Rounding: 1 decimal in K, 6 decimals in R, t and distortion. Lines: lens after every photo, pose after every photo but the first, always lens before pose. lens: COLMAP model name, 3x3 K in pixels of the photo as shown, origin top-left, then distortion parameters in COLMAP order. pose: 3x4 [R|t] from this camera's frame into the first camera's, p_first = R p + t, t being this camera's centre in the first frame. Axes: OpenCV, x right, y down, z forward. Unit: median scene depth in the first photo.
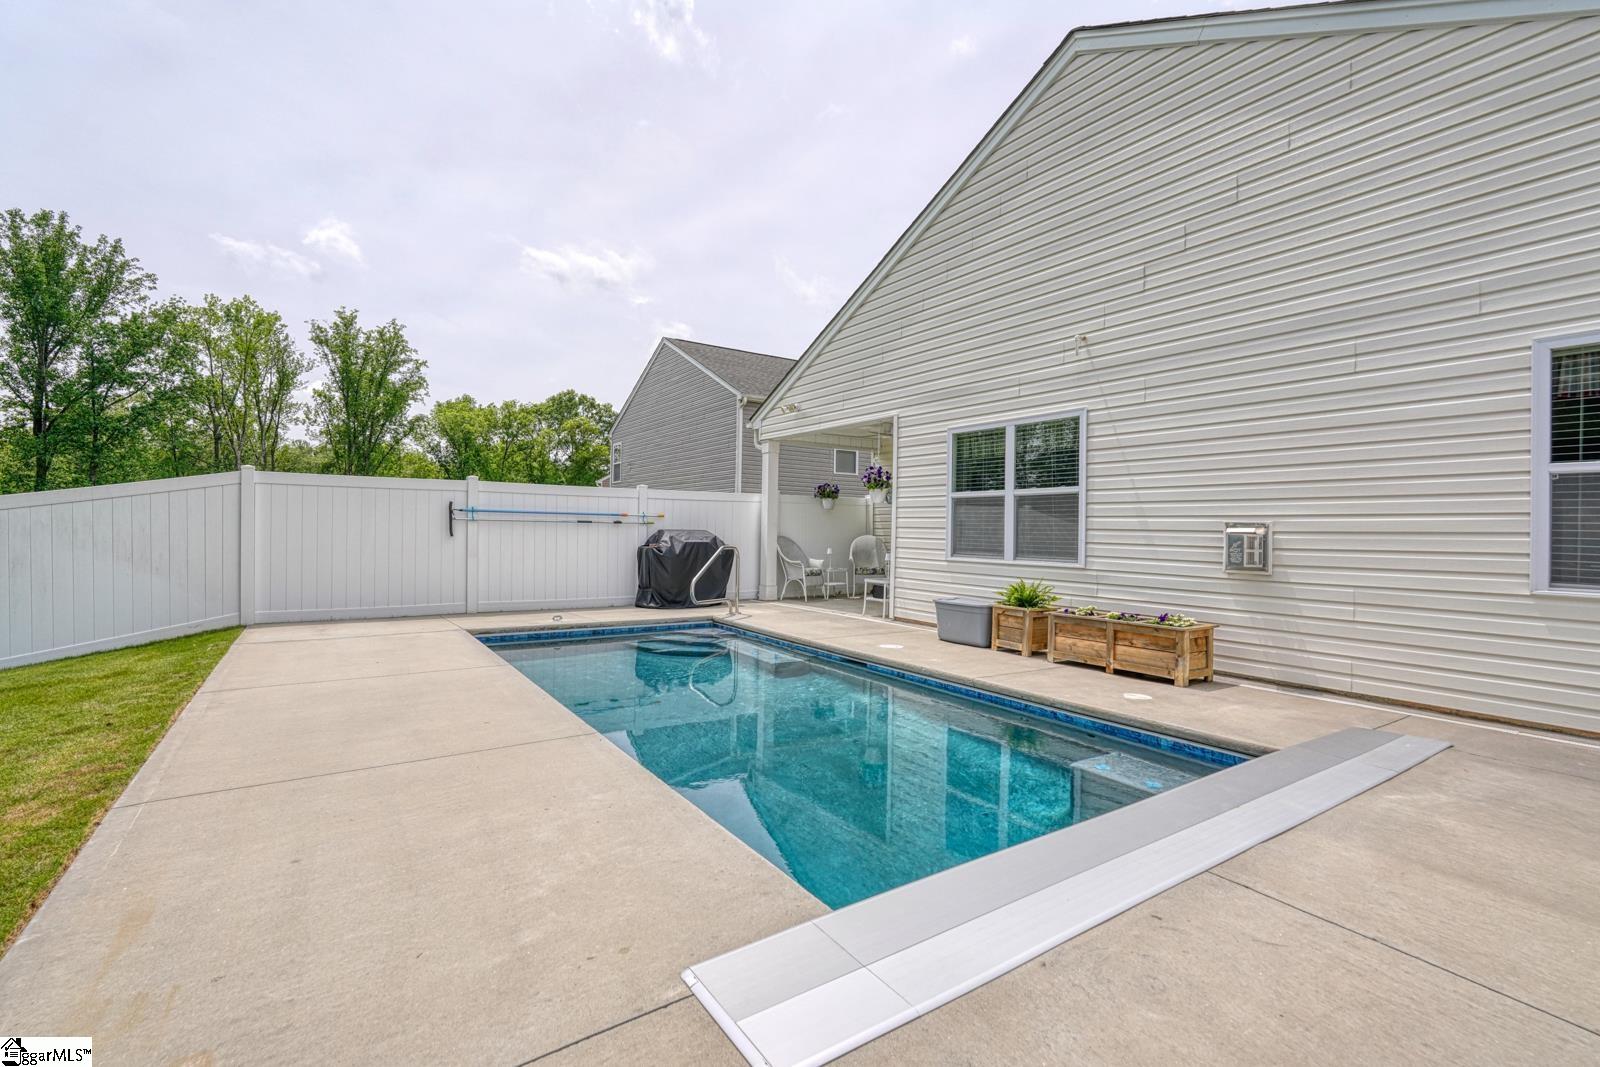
lens RADIAL K [[709.0, 0, 799.2], [0, 709.0, 534.1], [0, 0, 1]] dist [0.002488, 0.000844]
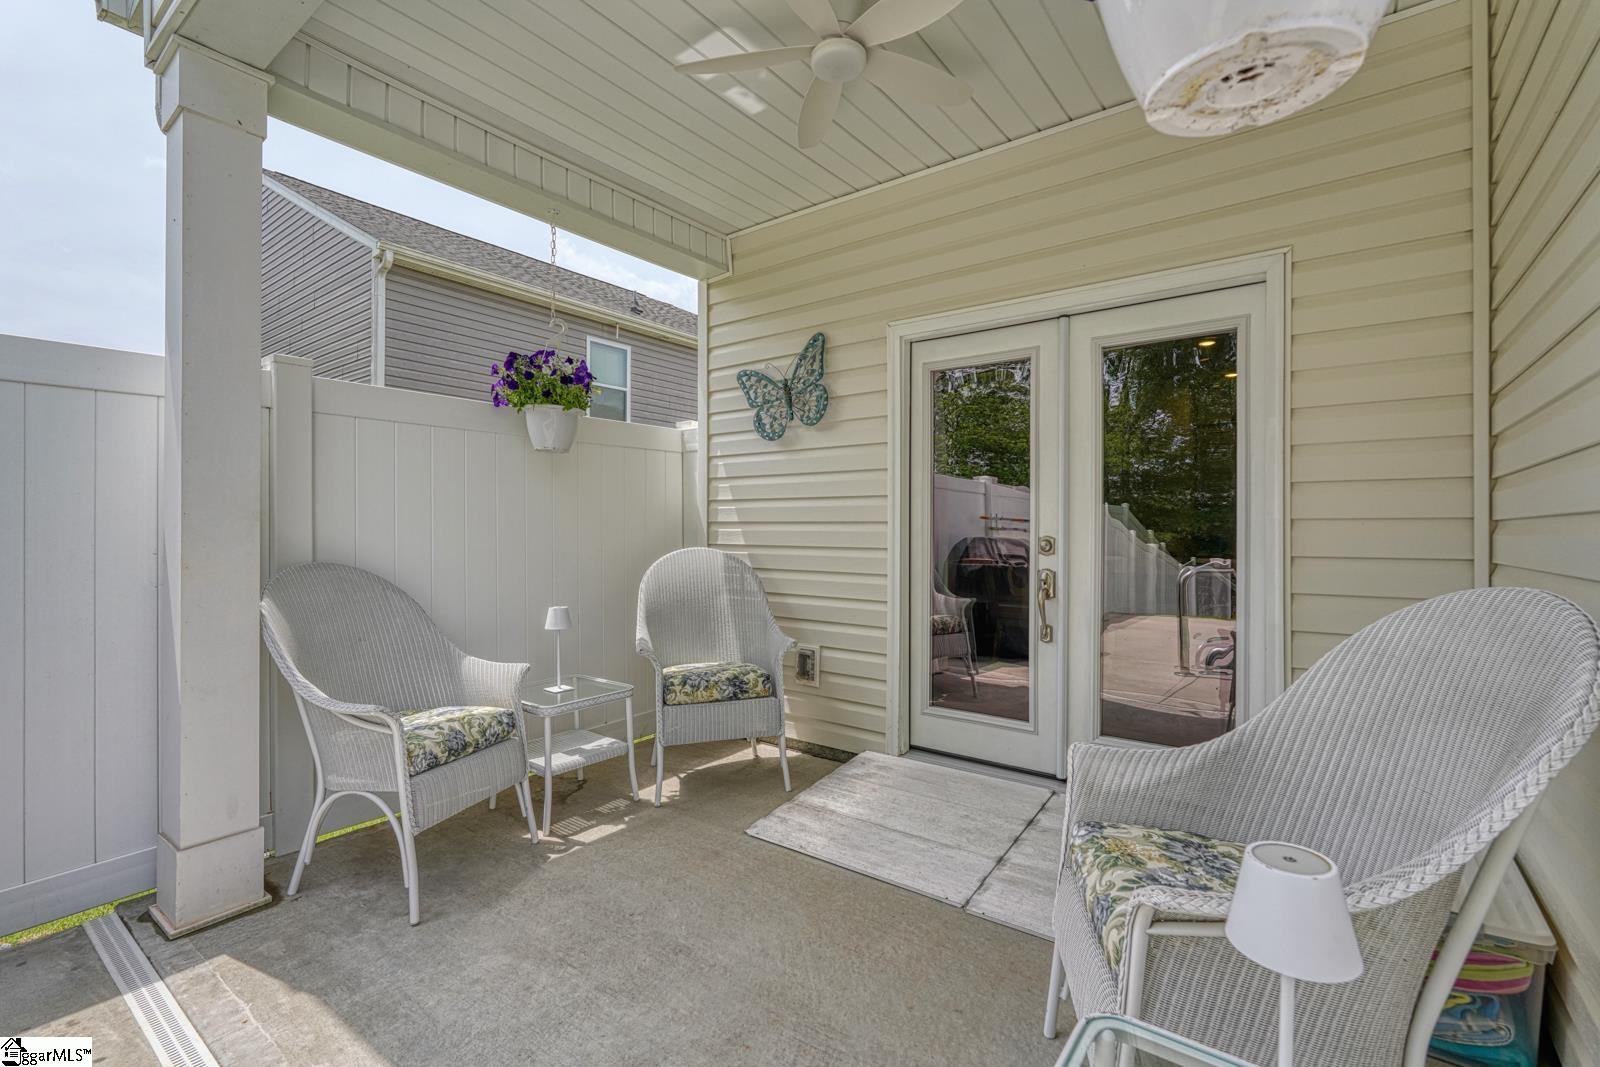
lens RADIAL K [[709.0, 0, 795.6], [0, 709.0, 538.7], [0, 0, 1]] dist [0.002488, 0.000844]
pose [[0.947073, -0.009944, 0.320863, 0.042529], [0.007946, 0.999940, 0.007535, -0.003830], [-0.320919, -0.004587, 0.947096, 0.728831]]
